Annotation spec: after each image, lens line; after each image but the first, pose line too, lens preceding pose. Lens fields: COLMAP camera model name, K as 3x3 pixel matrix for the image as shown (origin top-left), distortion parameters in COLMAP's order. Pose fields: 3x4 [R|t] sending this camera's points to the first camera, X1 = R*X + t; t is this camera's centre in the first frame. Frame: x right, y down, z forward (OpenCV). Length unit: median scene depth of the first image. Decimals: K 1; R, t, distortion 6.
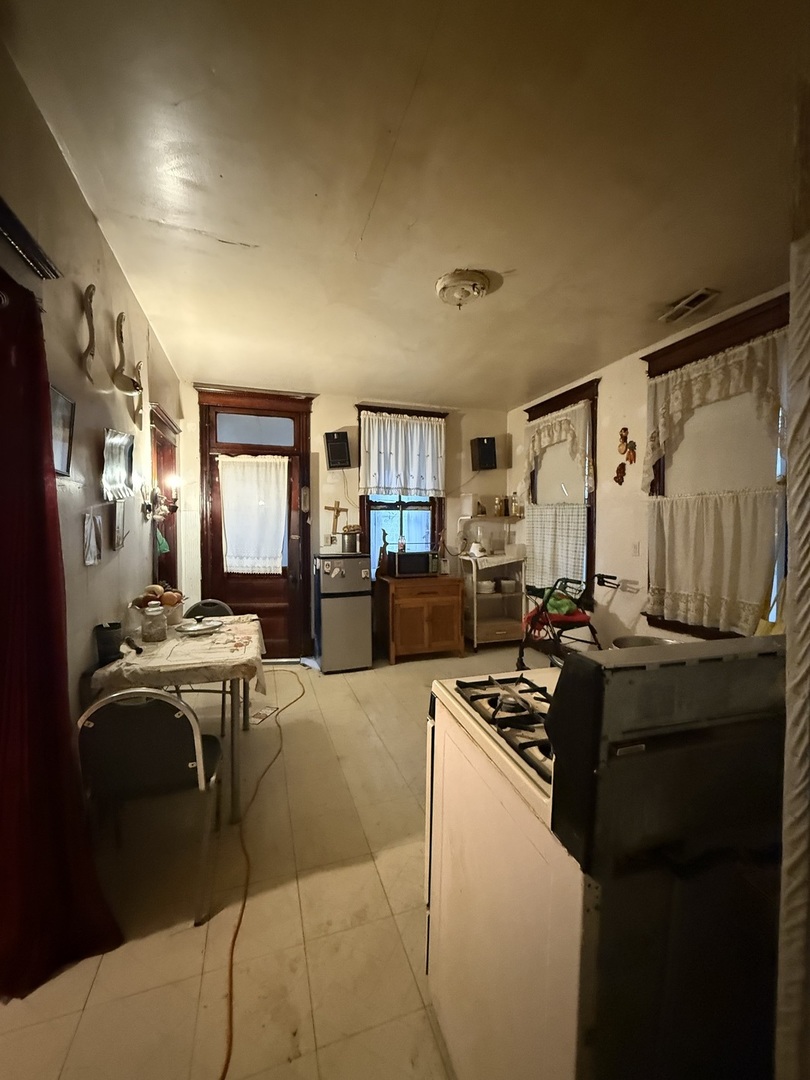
lens RADIAL K [[431.2, 0, 400.0], [0, 431.2, 539.3], [0, 0, 1]] dist [0.000766, -0.000360]
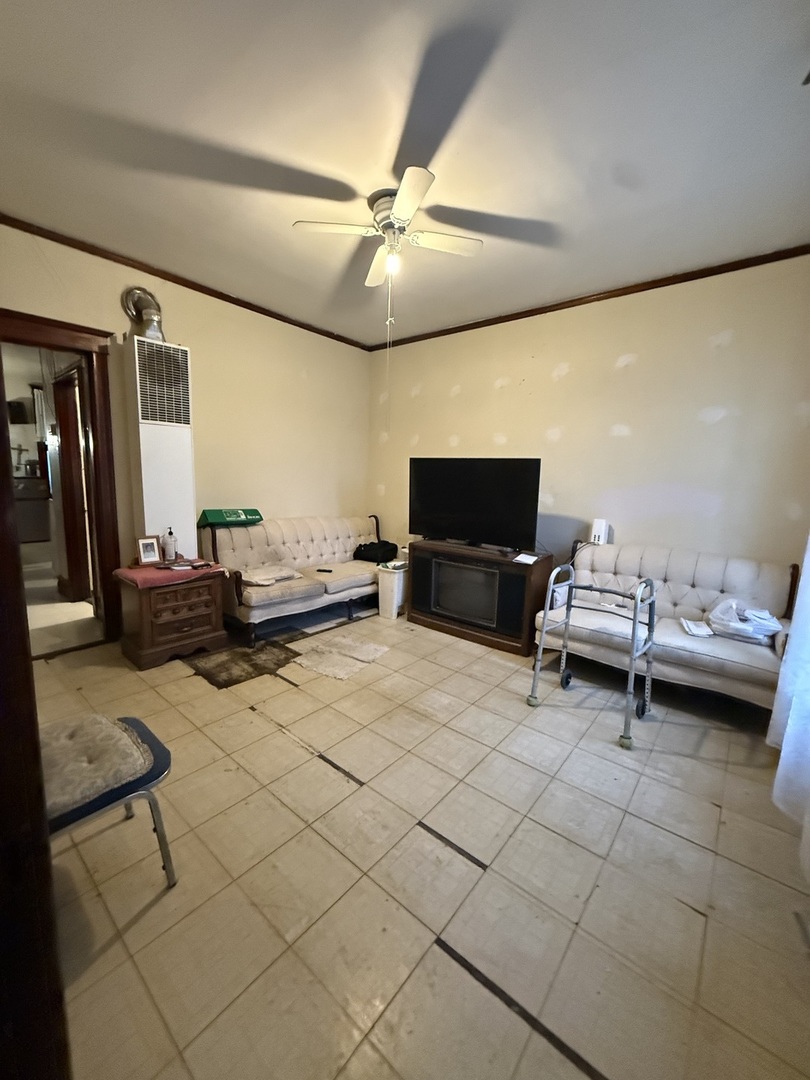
lens RADIAL K [[431.2, 0, 406.0], [0, 431.2, 539.0], [0, 0, 1]] dist [0.000766, -0.000360]
pose [[0.835123, -0.049660, 0.547818, 0.170062], [-0.027124, 0.990987, 0.131183, 0.013567], [-0.549395, -0.124412, 0.826249, -1.240282]]
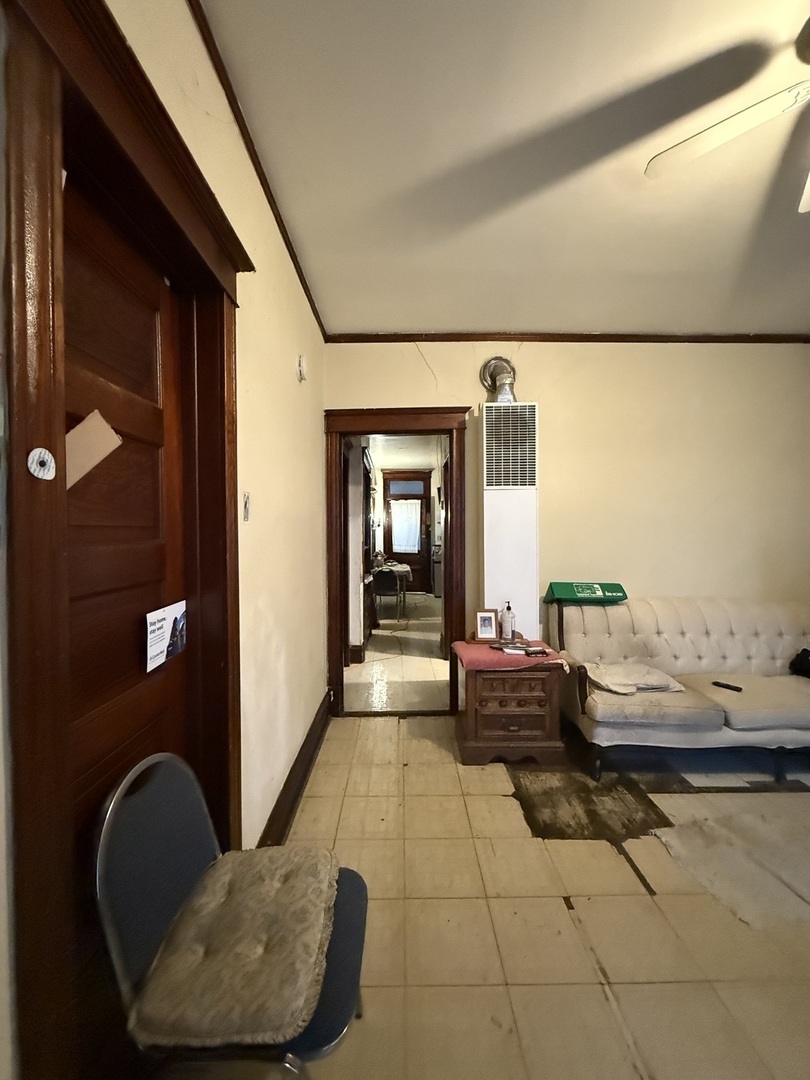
lens RADIAL K [[431.2, 0, 404.1], [0, 431.2, 537.7], [0, 0, 1]] dist [0.000766, -0.000360]
pose [[0.959508, 0.002178, -0.281674, 0.267226], [-0.003084, 0.999991, -0.002772, 0.007416], [0.281665, 0.003528, 0.959506, -1.083661]]
